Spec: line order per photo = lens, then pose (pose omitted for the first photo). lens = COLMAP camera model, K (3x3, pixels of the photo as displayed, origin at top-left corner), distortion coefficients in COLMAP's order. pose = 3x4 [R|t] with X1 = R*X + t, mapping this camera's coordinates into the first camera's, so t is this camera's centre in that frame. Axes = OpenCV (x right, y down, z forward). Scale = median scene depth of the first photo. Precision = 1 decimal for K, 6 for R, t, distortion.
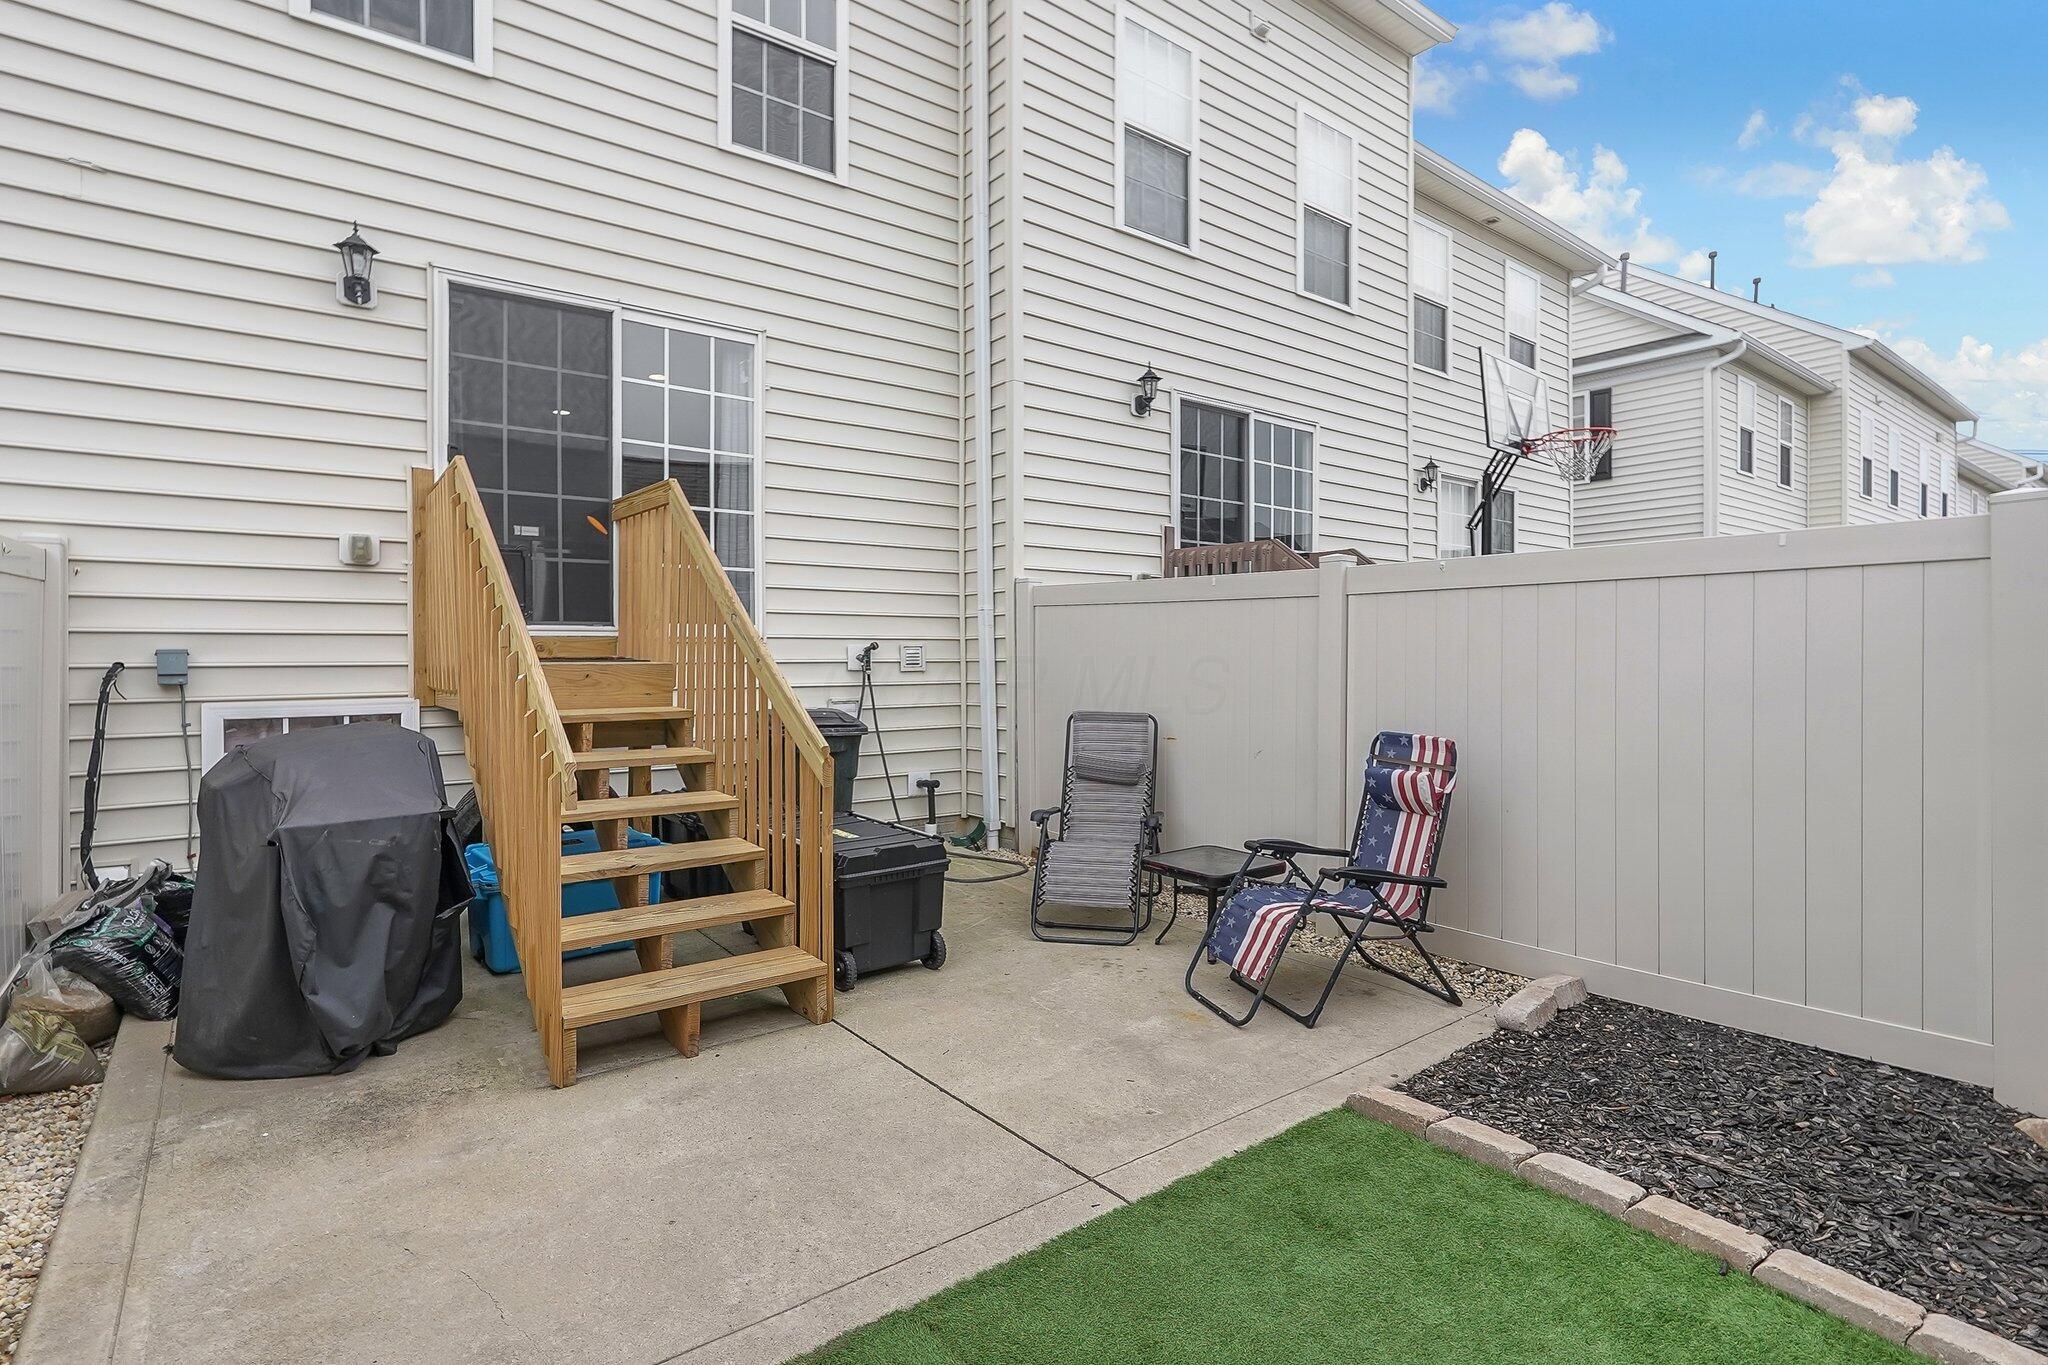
lens RADIAL K [[987.8, 0, 1029.1], [0, 987.8, 673.9], [0, 0, 1]] dist [0.039391, 0.001038]
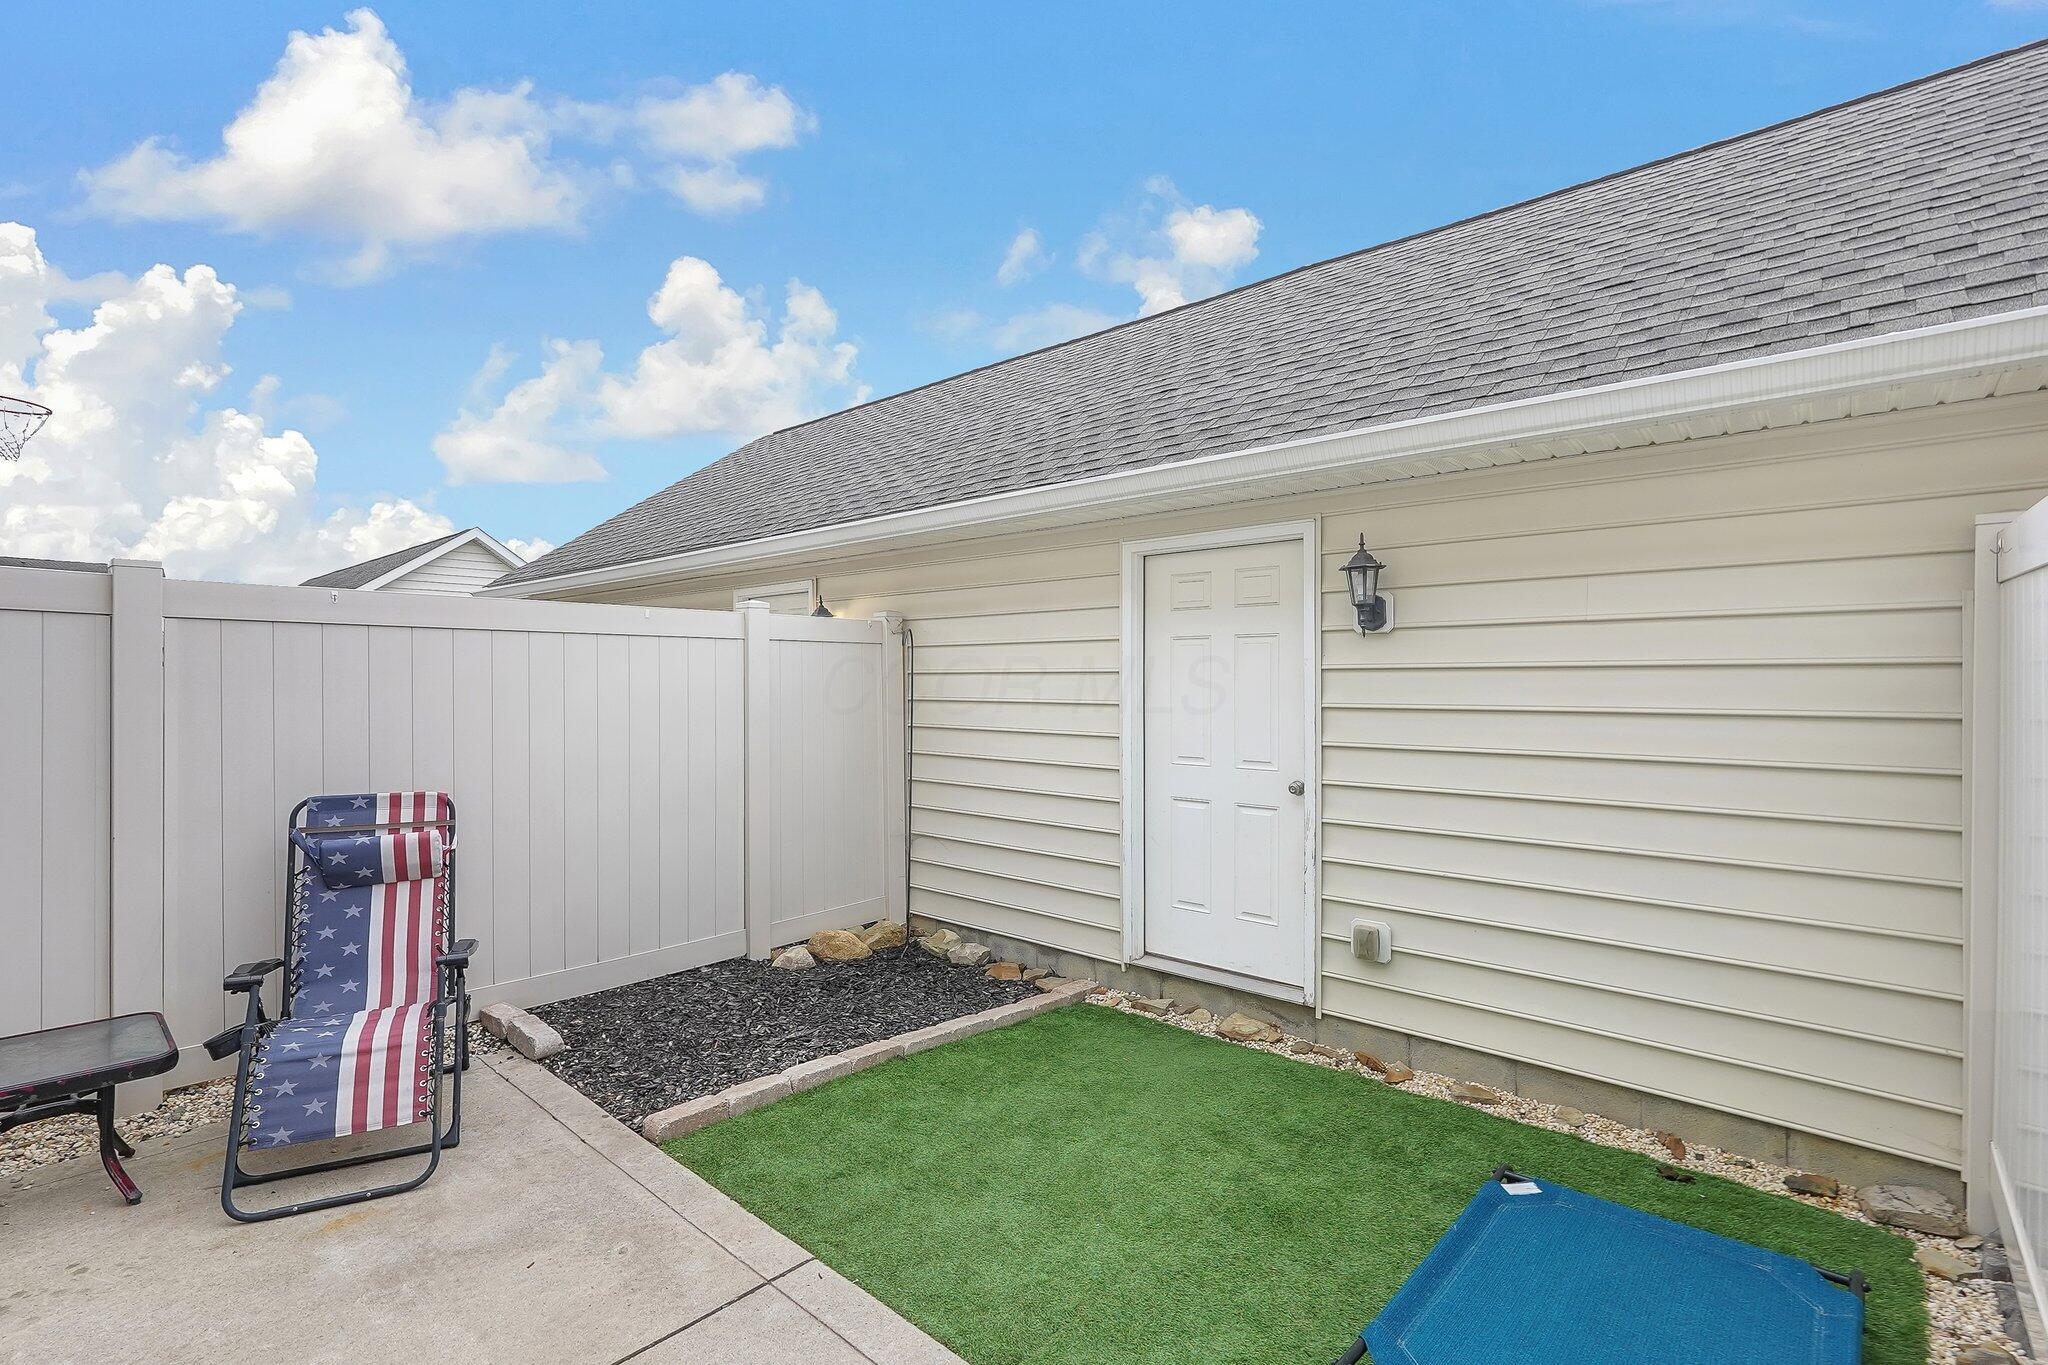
lens RADIAL K [[987.8, 0, 1028.7], [0, 987.8, 682.6], [0, 0, 1]] dist [0.039391, 0.001038]
pose [[-0.155283, 0.016489, 0.987732, -0.640501], [0.017162, 0.999755, -0.013991, -0.015163], [-0.987721, 0.014779, -0.155527, 0.651768]]
